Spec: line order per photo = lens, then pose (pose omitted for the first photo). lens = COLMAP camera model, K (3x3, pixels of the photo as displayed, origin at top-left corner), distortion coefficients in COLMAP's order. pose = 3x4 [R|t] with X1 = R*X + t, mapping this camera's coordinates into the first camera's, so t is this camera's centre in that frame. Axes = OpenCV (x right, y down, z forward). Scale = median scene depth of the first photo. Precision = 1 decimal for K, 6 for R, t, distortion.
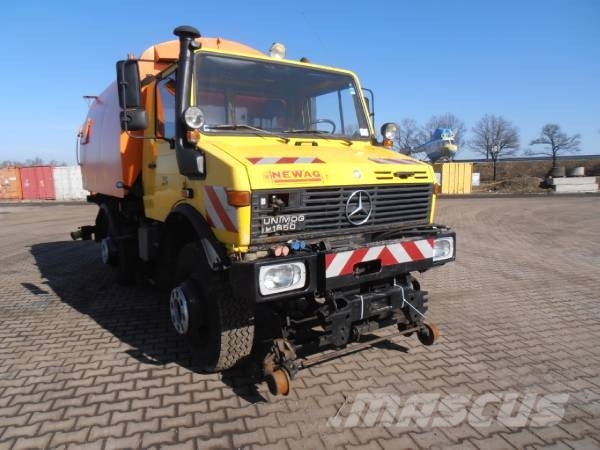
lens RADIAL K [[419.4, 0, 290.9], [0, 419.4, 224.2], [0, 0, 1]] dist [-0.004747, -0.001049]
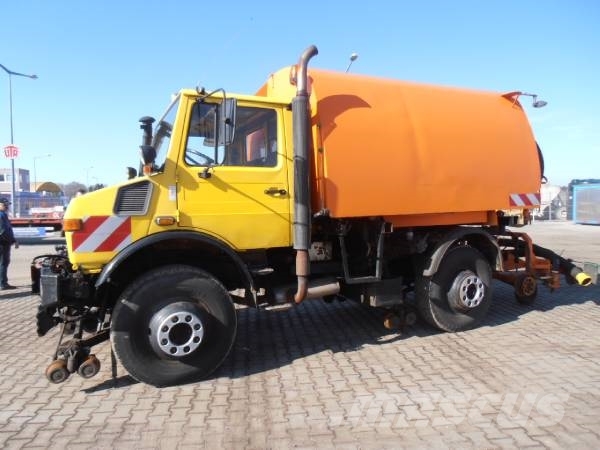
lens RADIAL K [[424.6, 0, 293.1], [0, 424.6, 225.0], [0, 0, 1]] dist [-0.002695, 0.001574]
pose [[-0.173799, 0.068394, -0.982403, 1.367115], [-0.093711, 0.991910, 0.085634, -0.247399], [0.980312, 0.106946, -0.165983, 1.931813]]
